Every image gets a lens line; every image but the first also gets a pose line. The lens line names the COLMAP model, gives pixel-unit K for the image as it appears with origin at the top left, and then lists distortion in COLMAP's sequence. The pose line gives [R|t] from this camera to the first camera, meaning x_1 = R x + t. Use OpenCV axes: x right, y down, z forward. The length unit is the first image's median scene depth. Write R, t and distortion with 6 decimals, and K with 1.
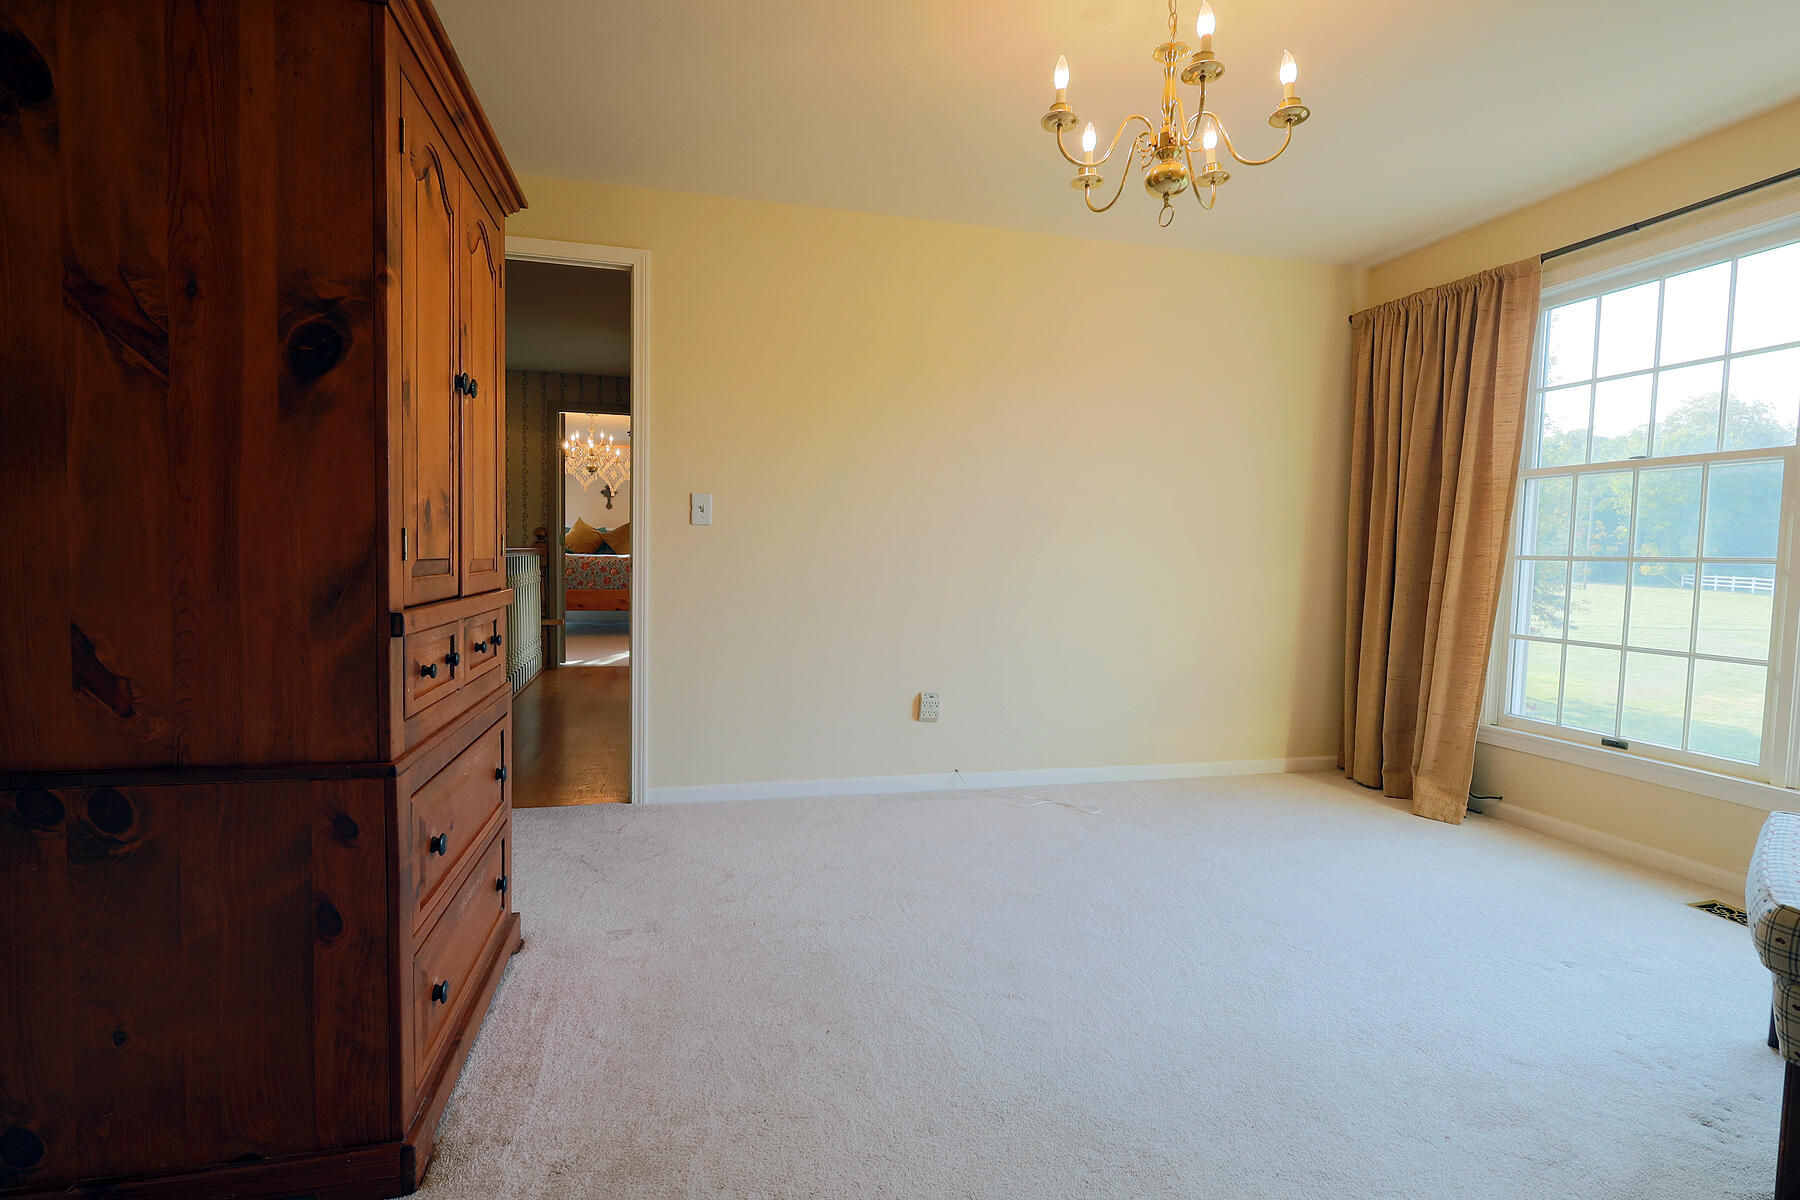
lens RADIAL K [[866.5, 0, 902.8], [0, 866.5, 600.6], [0, 0, 1]] dist [-0.003655, 0.001901]
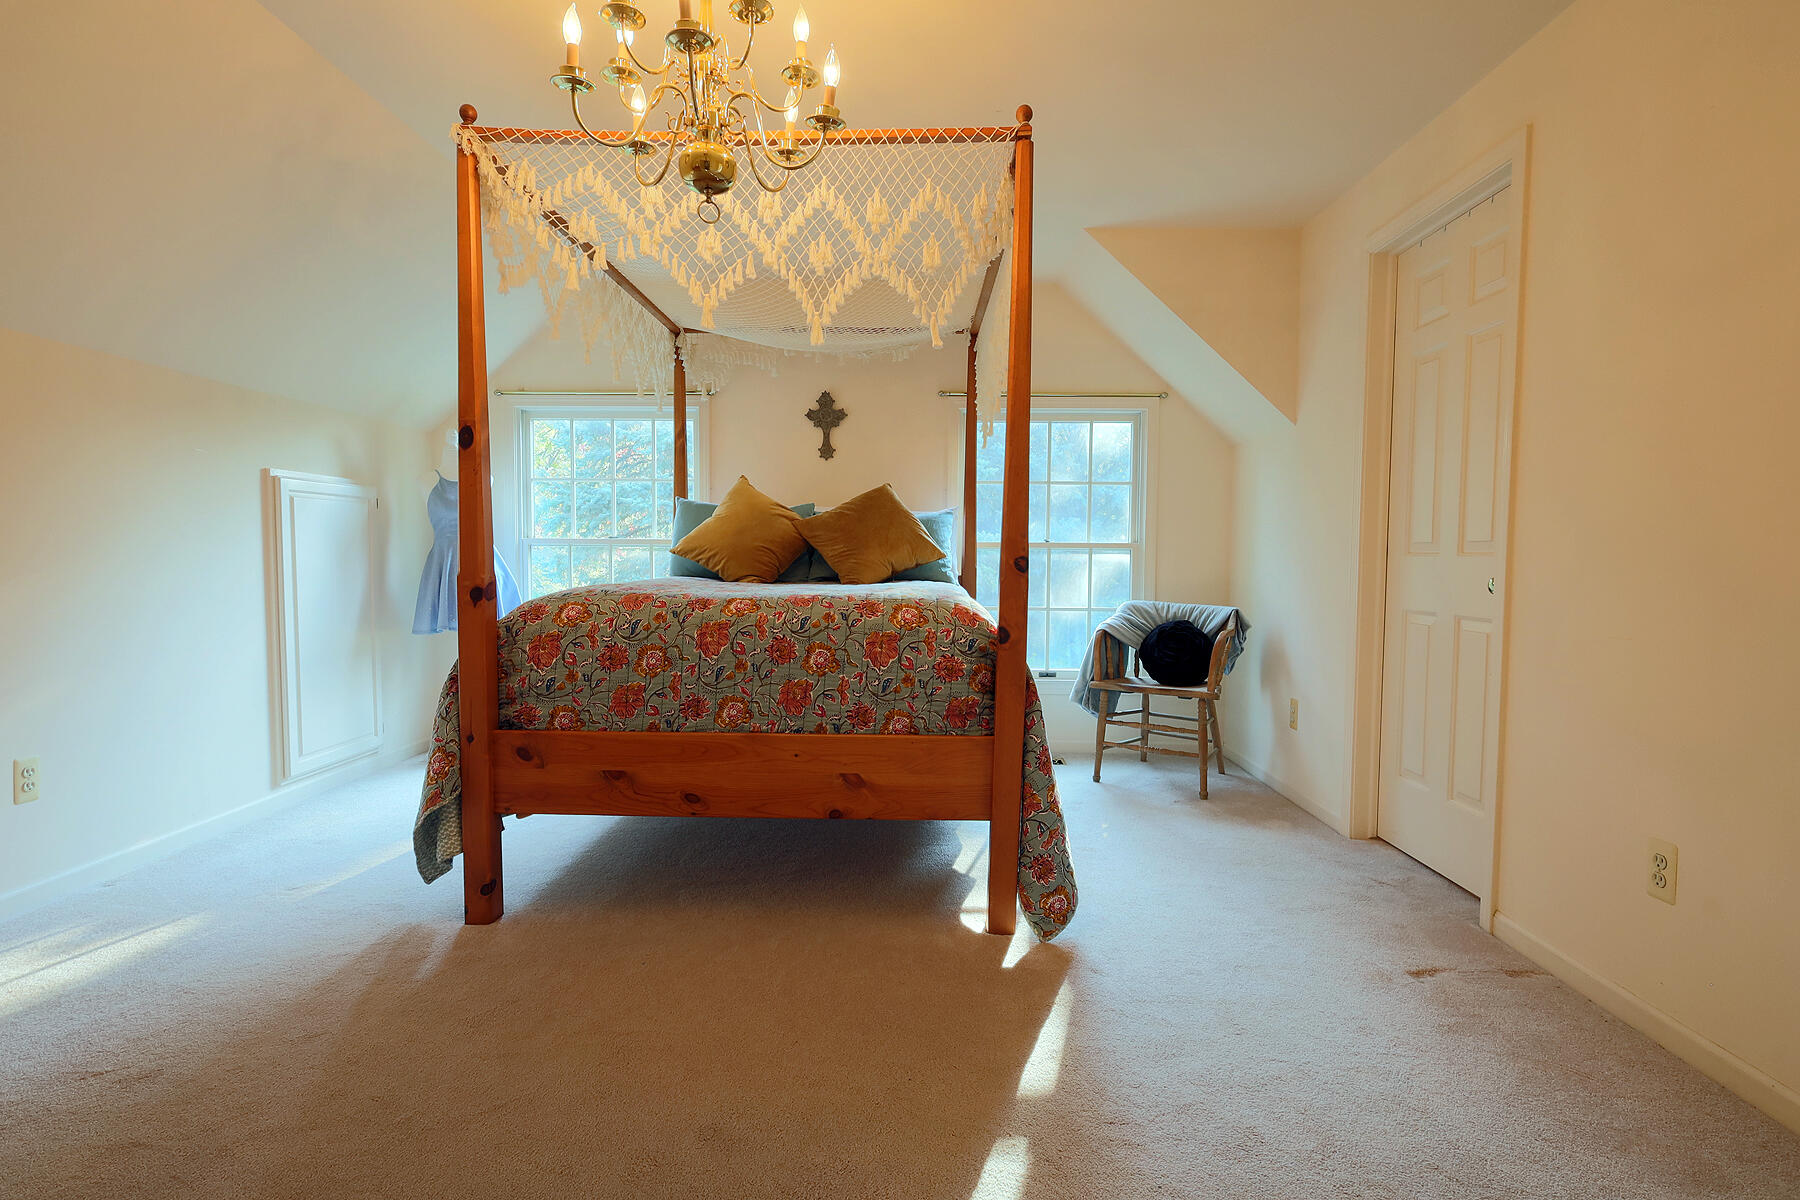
lens RADIAL K [[866.5, 0, 901.0], [0, 866.5, 600.8], [0, 0, 1]] dist [-0.003655, 0.001901]
pose [[0.963448, 0.003761, -0.267868, -1.395487], [-0.005902, 0.999957, -0.007189, -0.276212], [0.267829, 0.008507, 0.963429, 4.366514]]
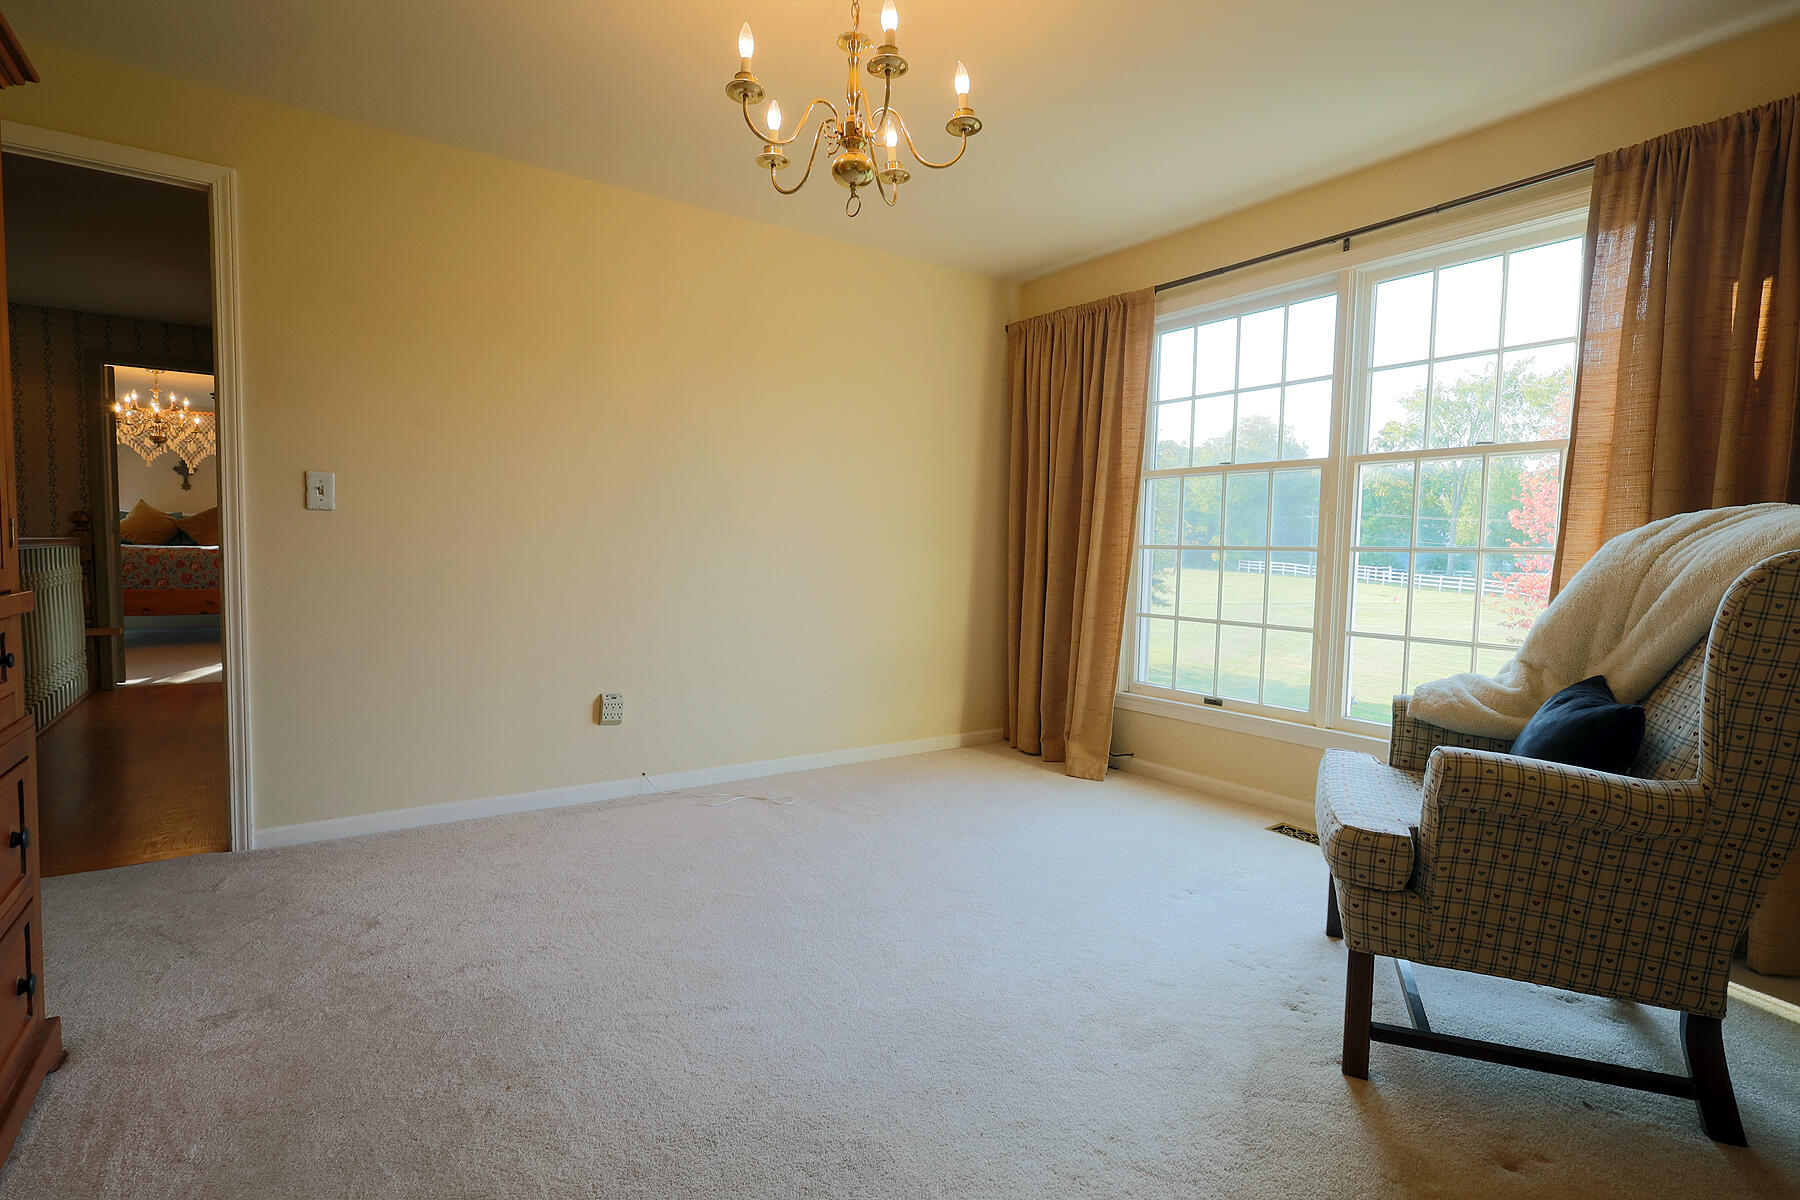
lens RADIAL K [[866.5, 0, 893.3], [0, 866.5, 603.6], [0, 0, 1]] dist [-0.003655, 0.001901]
pose [[0.937241, -0.024837, 0.347796, -0.008701], [0.019767, 0.999640, 0.018119, -0.001357], [-0.348121, -0.010107, 0.937395, 0.028738]]
